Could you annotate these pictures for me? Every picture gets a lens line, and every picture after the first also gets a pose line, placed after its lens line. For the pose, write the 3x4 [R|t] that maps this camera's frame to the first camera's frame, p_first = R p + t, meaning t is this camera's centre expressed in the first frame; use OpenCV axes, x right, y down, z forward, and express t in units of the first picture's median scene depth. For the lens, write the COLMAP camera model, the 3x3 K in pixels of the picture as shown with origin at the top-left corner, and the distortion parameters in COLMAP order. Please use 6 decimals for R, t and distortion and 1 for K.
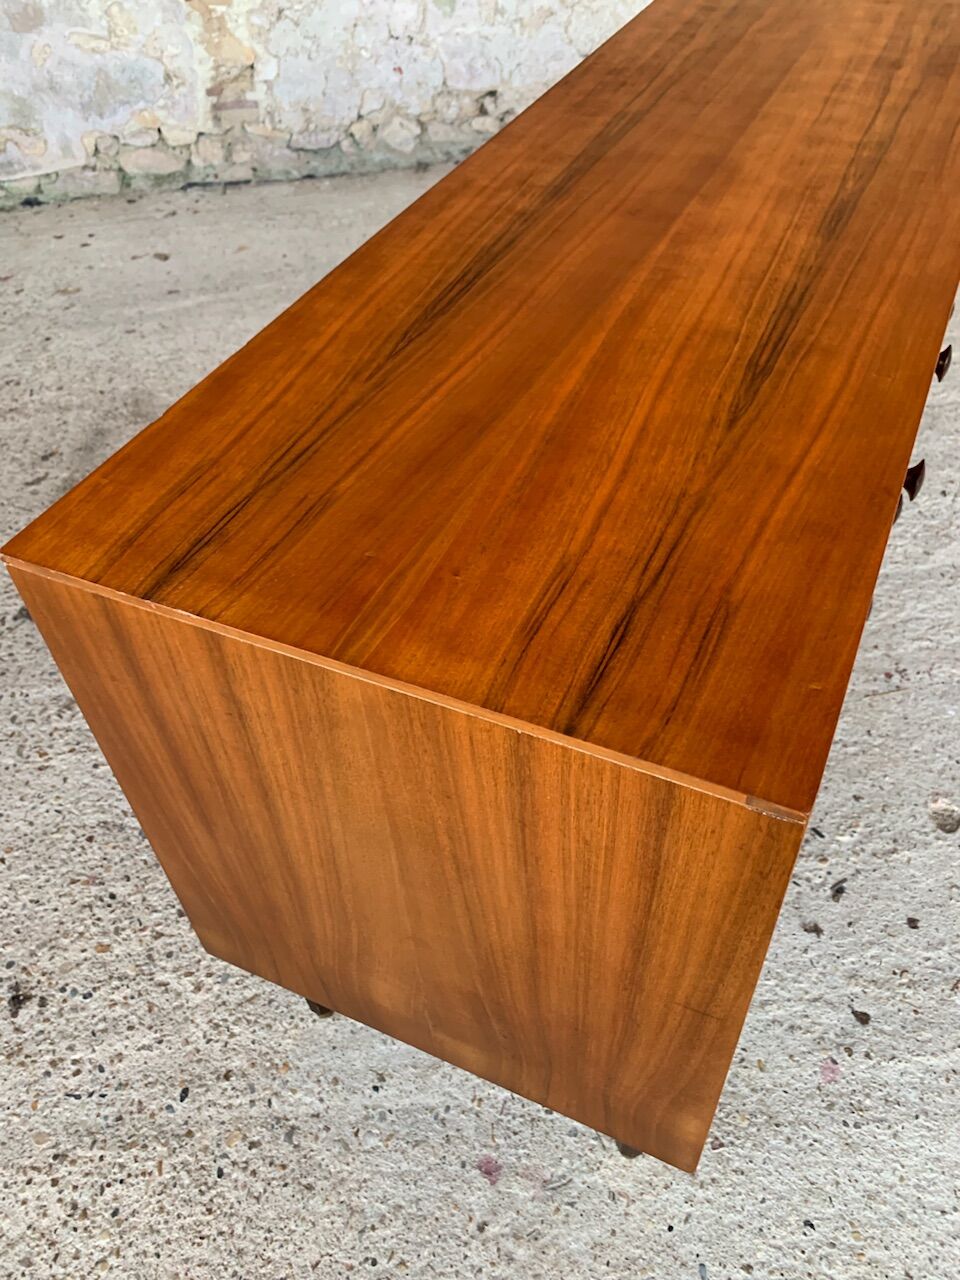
lens RADIAL K [[991.2, 0, 477.9], [0, 991.2, 643.6], [0, 0, 1]] dist [0.001326, -0.008473]
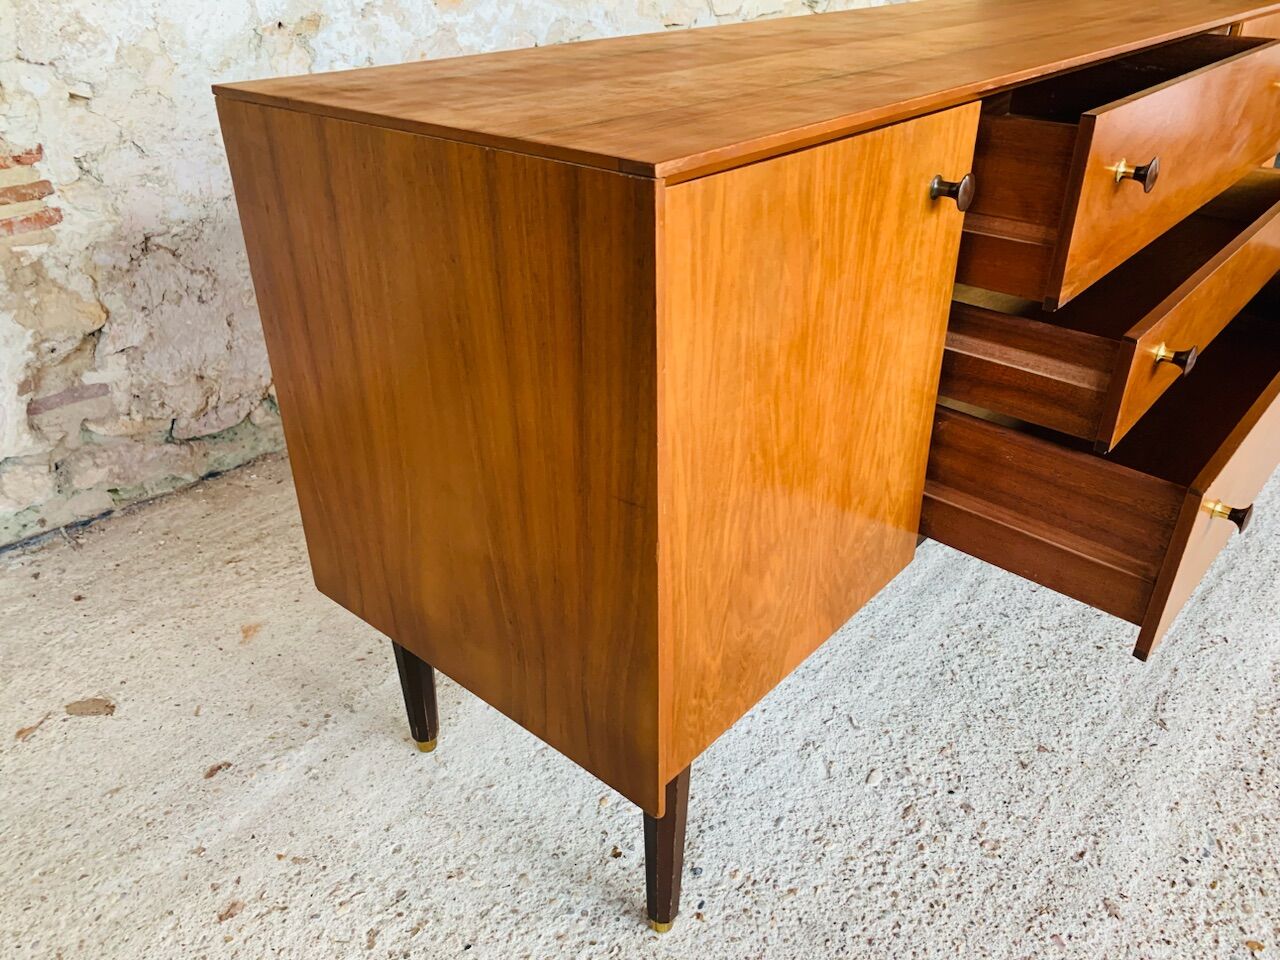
lens RADIAL K [[991.5, 0, 654.9], [0, 991.5, 468.6], [0, 0, 1]] dist [0.003329, -0.009021]
pose [[0.752040, -0.274665, 0.599162, -0.348970], [0.443805, 0.883101, -0.152215, -0.282453], [-0.487313, 0.380383, 0.786025, 0.423208]]
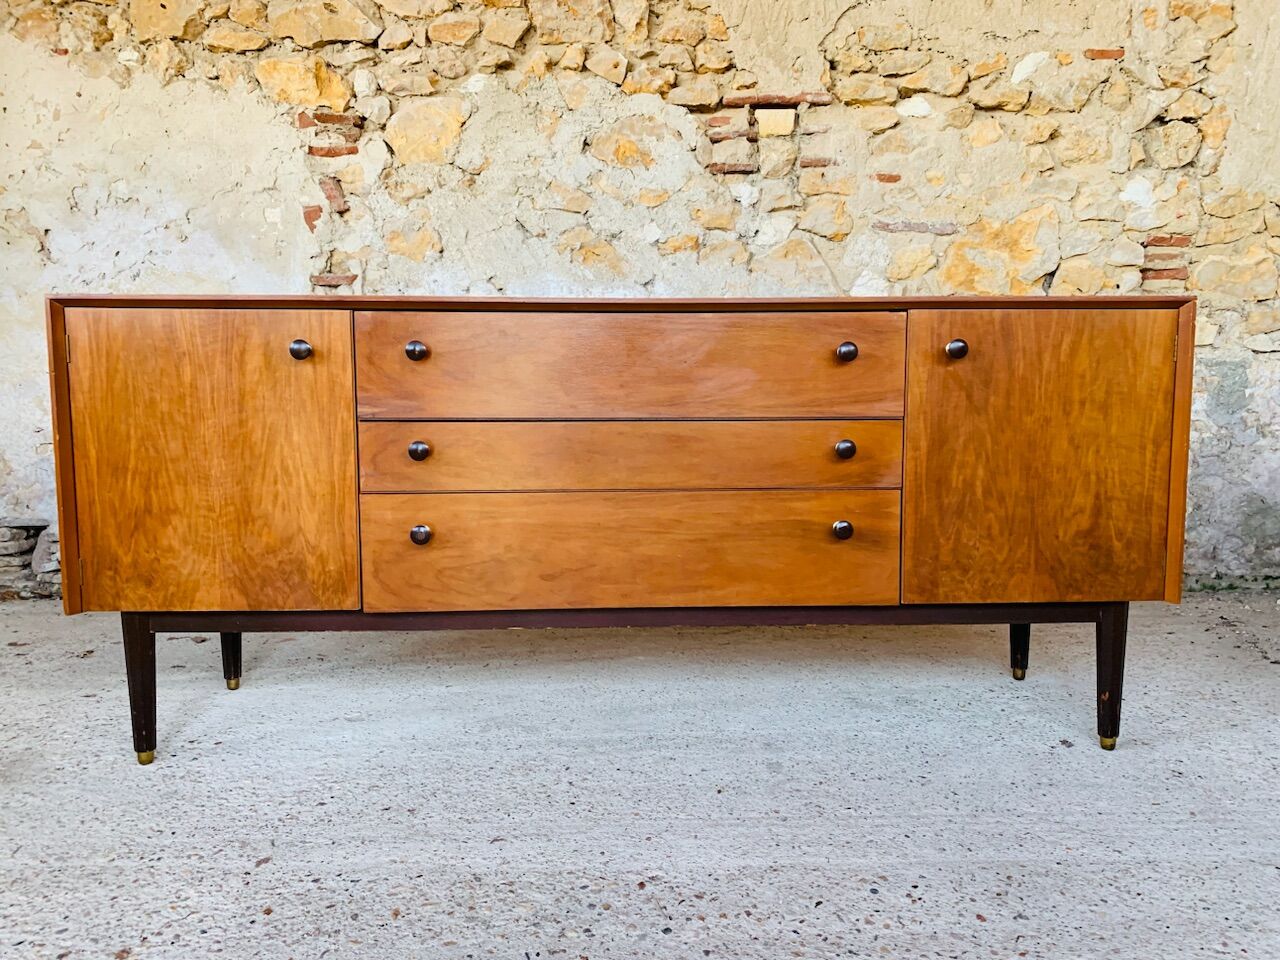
lens RADIAL K [[983.5, 0, 648.7], [0, 983.5, 464.9], [0, 0, 1]] dist [0.006838, -0.009847]
pose [[0.992213, 0.064507, -0.106548, 0.161363], [-0.117456, 0.769232, -0.628082, 0.001881], [0.041445, 0.635706, 0.770818, 0.212847]]
